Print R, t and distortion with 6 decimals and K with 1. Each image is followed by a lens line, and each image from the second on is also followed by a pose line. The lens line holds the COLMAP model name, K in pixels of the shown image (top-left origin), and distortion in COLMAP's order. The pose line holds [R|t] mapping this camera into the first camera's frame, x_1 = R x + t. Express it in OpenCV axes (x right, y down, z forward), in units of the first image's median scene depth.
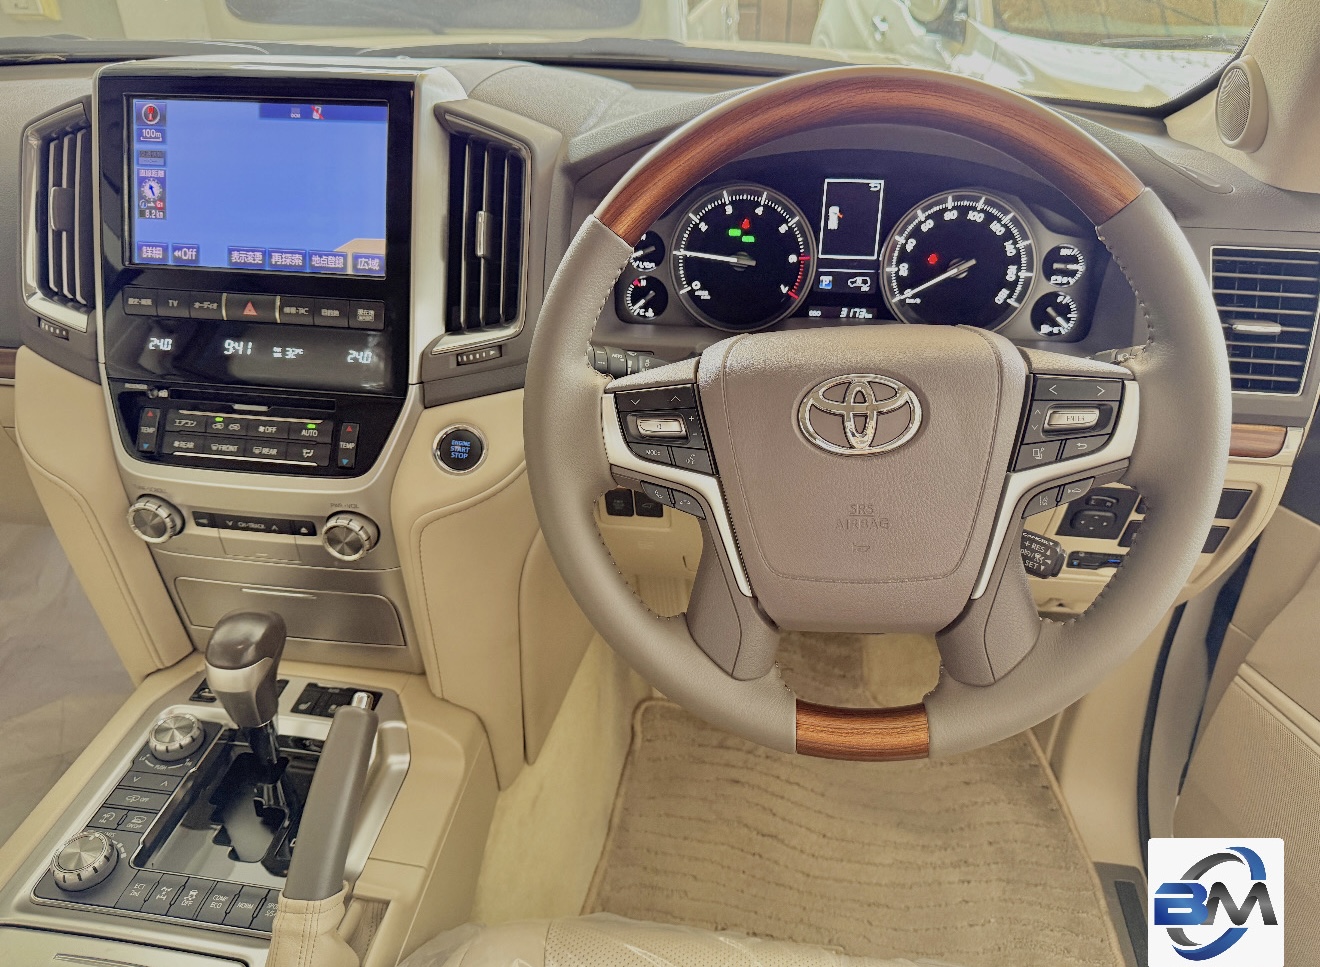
lens RADIAL K [[952.5, 0, 660.0], [0, 952.5, 483.5], [0, 0, 1]] dist [0.085315, -0.186513]
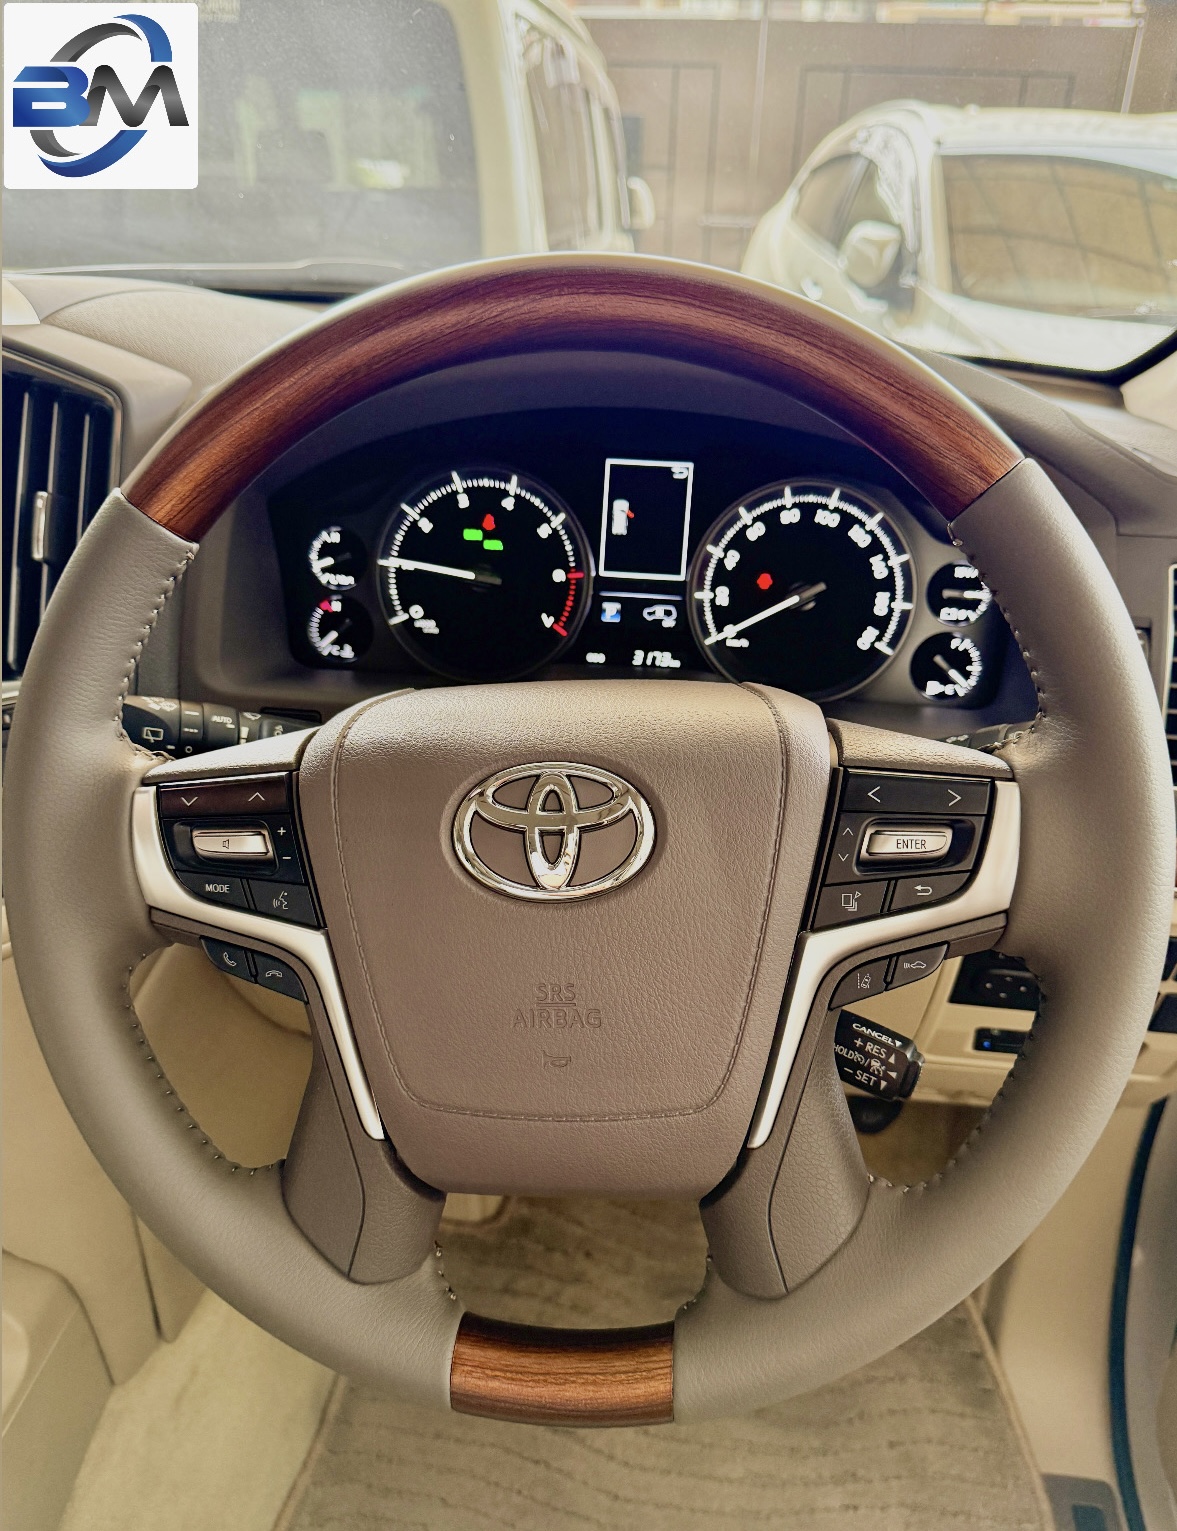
lens RADIAL K [[1196.8, 0, 591.4], [0, 1196.8, 791.6], [0, 0, 1]] dist [0.130414, -0.208052]
pose [[0.999560, 0.014709, 0.025745, 0.142902], [-0.013125, 0.998073, -0.060649, -0.034714], [-0.026587, 0.060284, 0.997827, 0.174248]]
